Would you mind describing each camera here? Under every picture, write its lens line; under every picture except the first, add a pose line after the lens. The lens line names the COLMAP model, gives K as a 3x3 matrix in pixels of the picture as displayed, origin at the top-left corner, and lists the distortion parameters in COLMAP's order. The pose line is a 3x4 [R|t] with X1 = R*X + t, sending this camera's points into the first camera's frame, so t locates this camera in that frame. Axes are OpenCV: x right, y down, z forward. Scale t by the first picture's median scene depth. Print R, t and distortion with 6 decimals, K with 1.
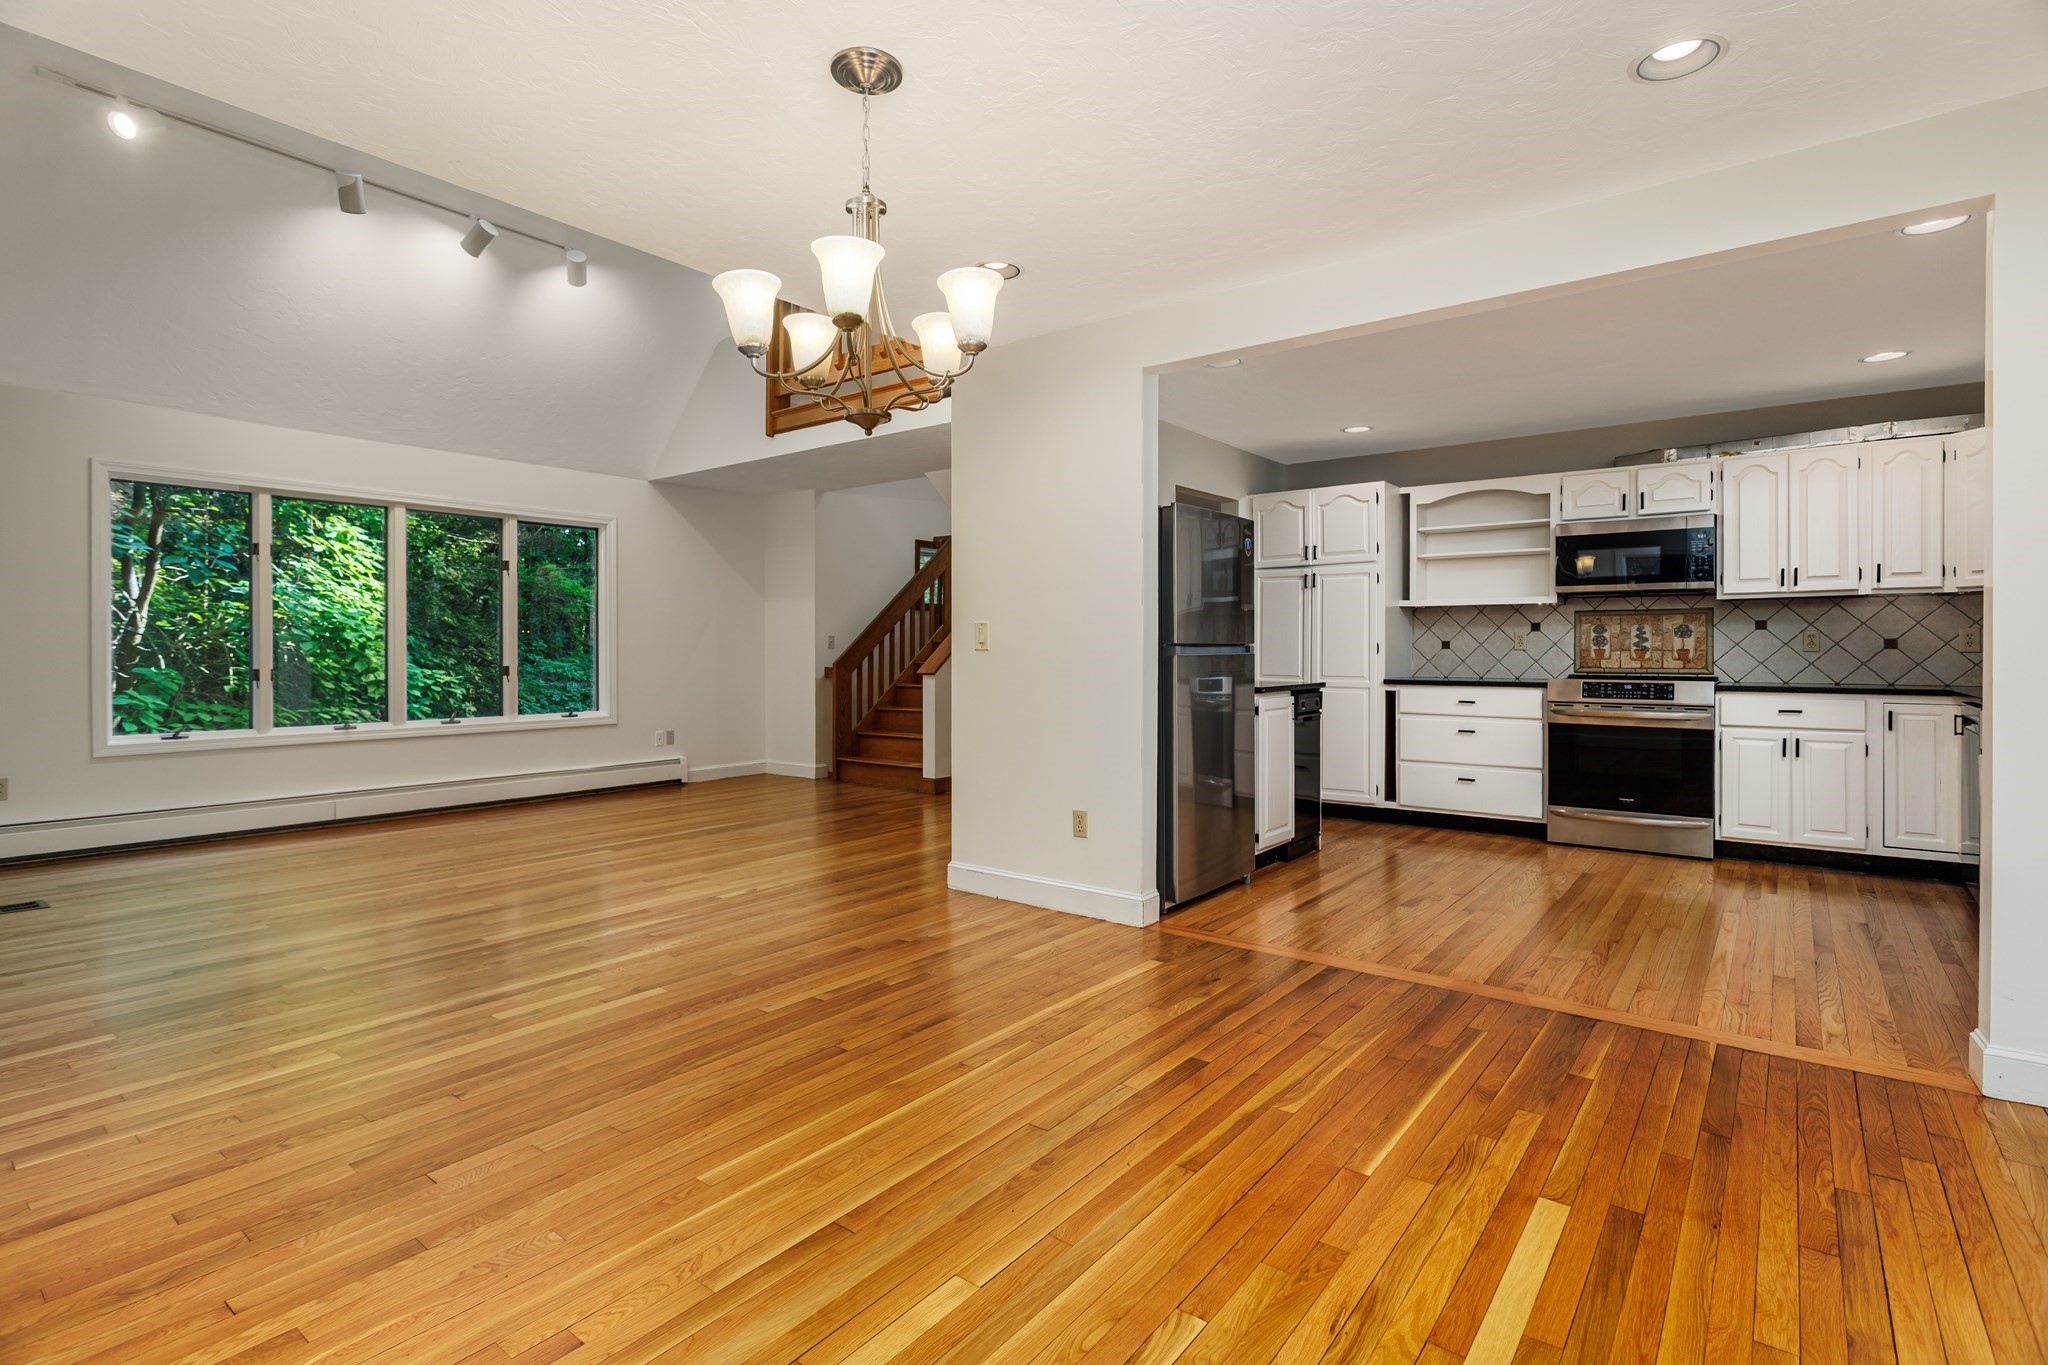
lens RADIAL K [[968.0, 0, 1019.4], [0, 968.0, 655.7], [0, 0, 1]] dist [-0.007542, 0.003043]
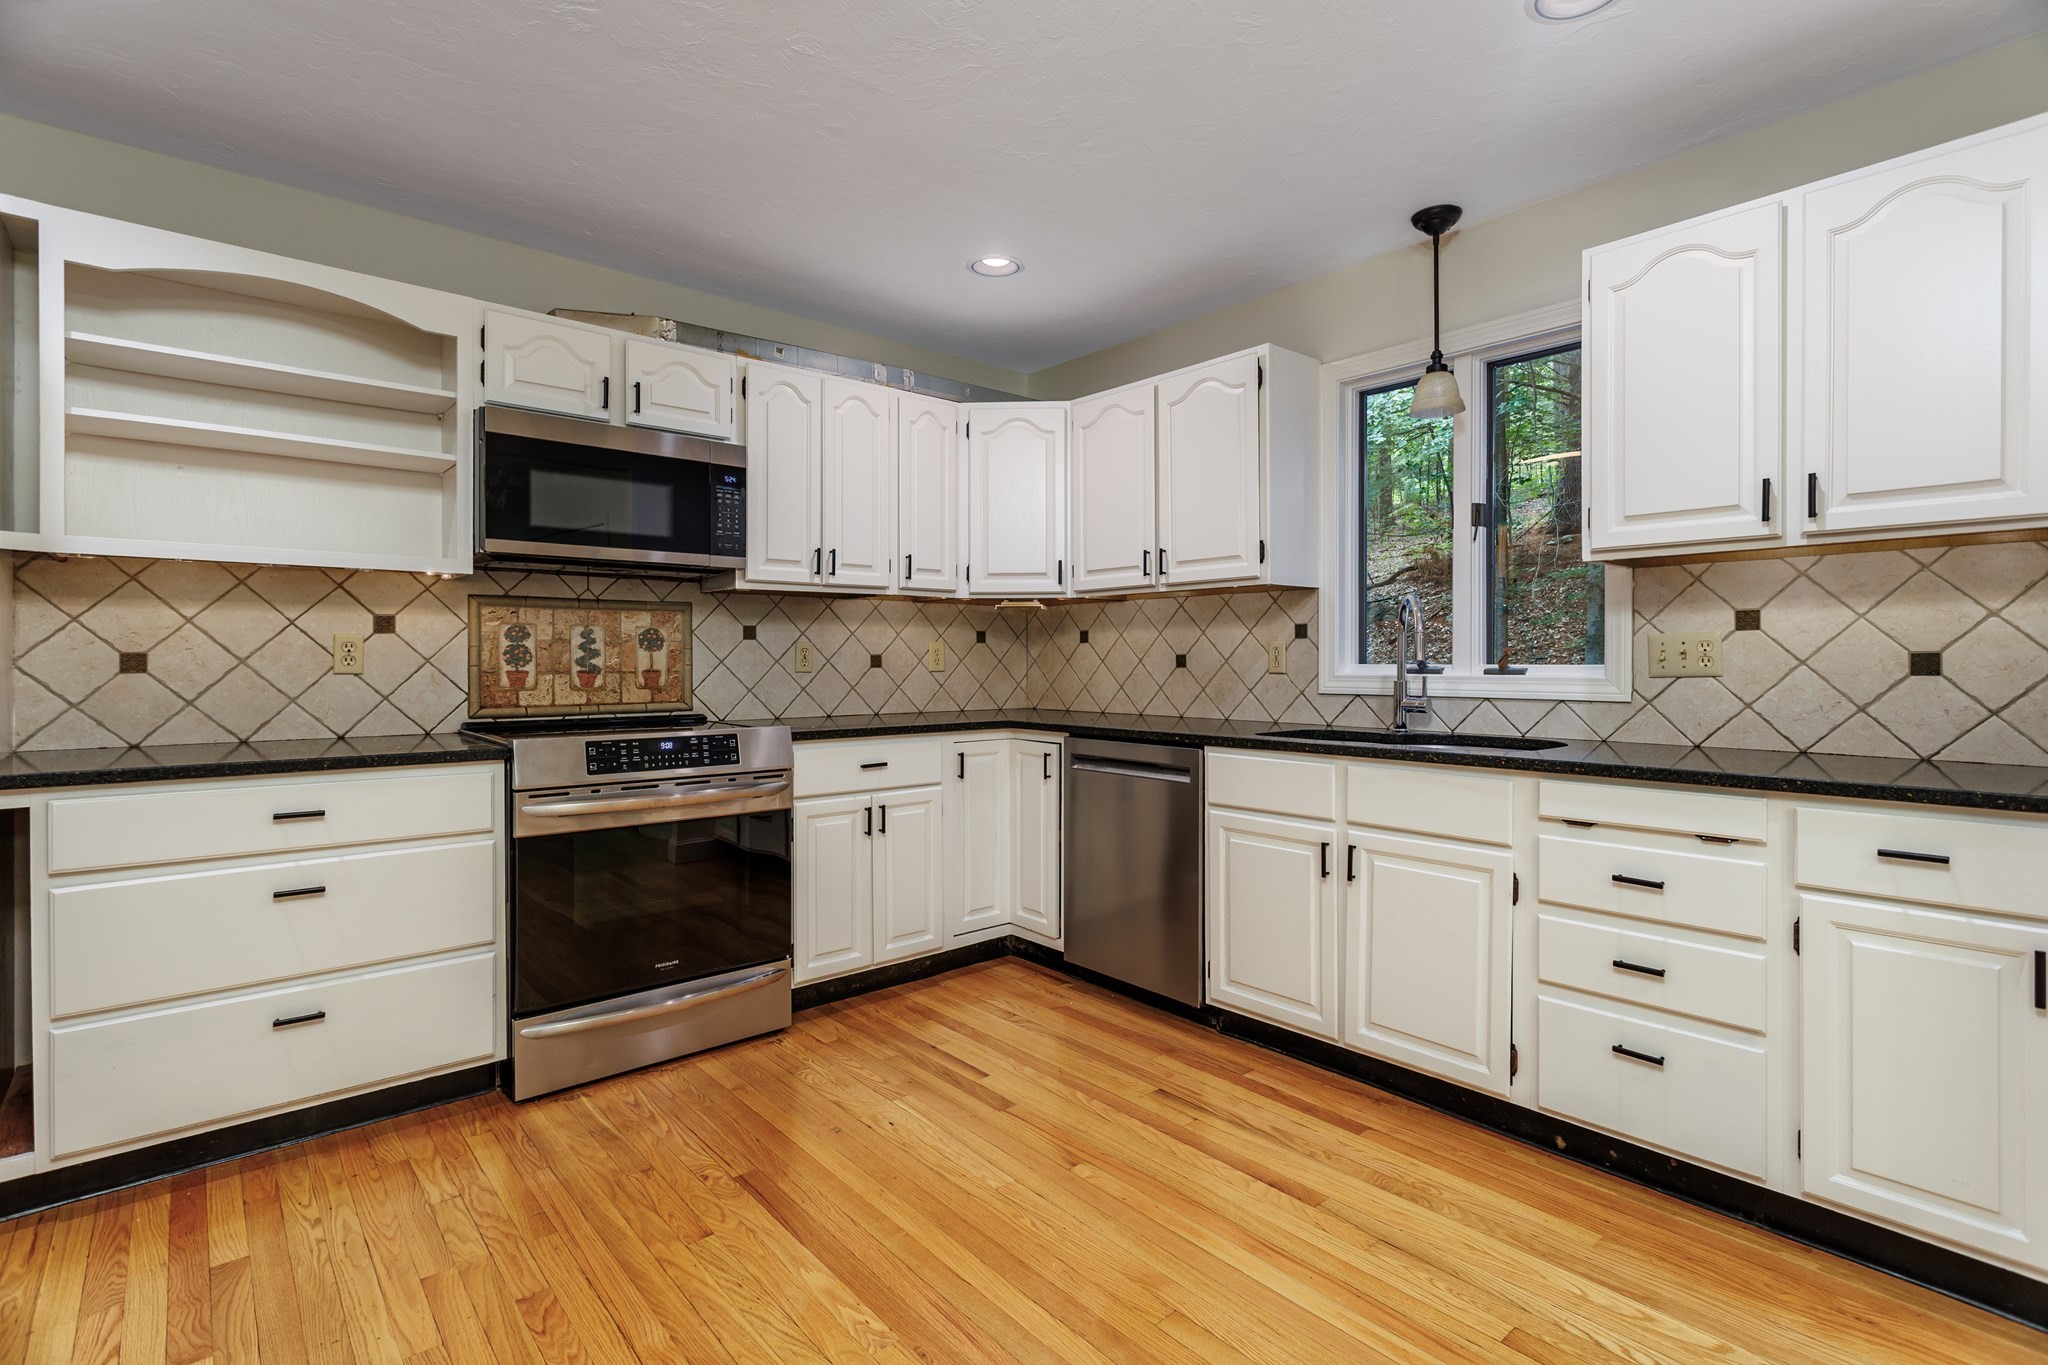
lens RADIAL K [[968.0, 0, 1037.3], [0, 968.0, 670.0], [0, 0, 1]] dist [-0.007542, 0.003043]
pose [[0.189341, -0.009467, 0.981866, 0.162460], [0.006906, 0.999942, 0.008310, -0.010877], [-0.981887, 0.005207, 0.189396, 0.712551]]
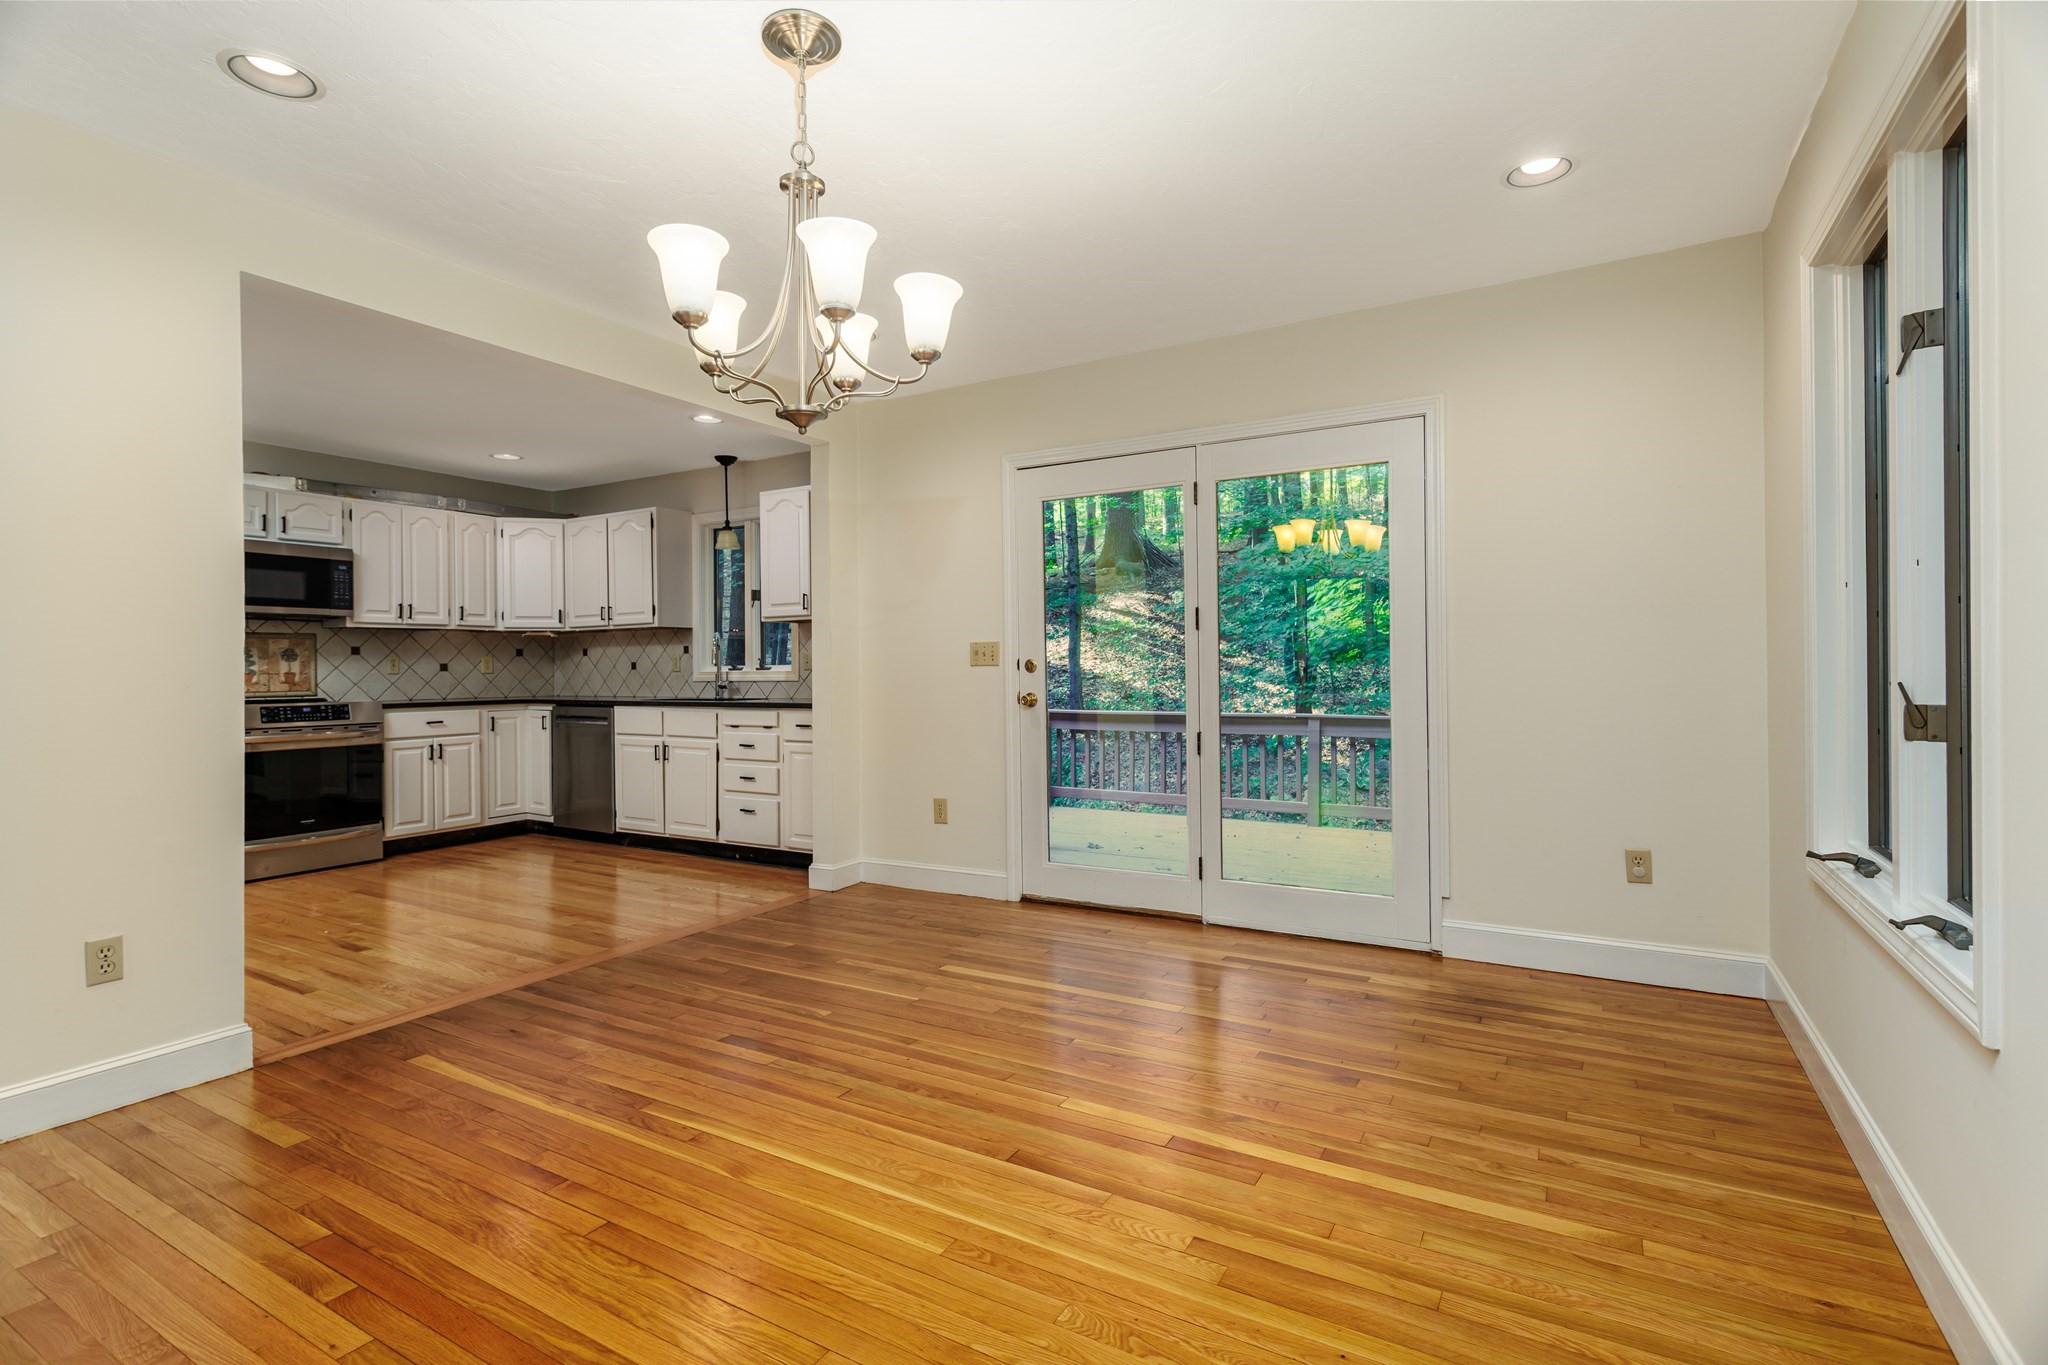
lens RADIAL K [[968.0, 0, 1022.2], [0, 968.0, 671.2], [0, 0, 1]] dist [-0.007542, 0.003043]
pose [[-0.127505, -0.000879, 0.991838, -0.465479], [0.016304, 0.999863, 0.002982, 0.001304], [-0.991704, 0.016551, -0.127473, 0.391154]]
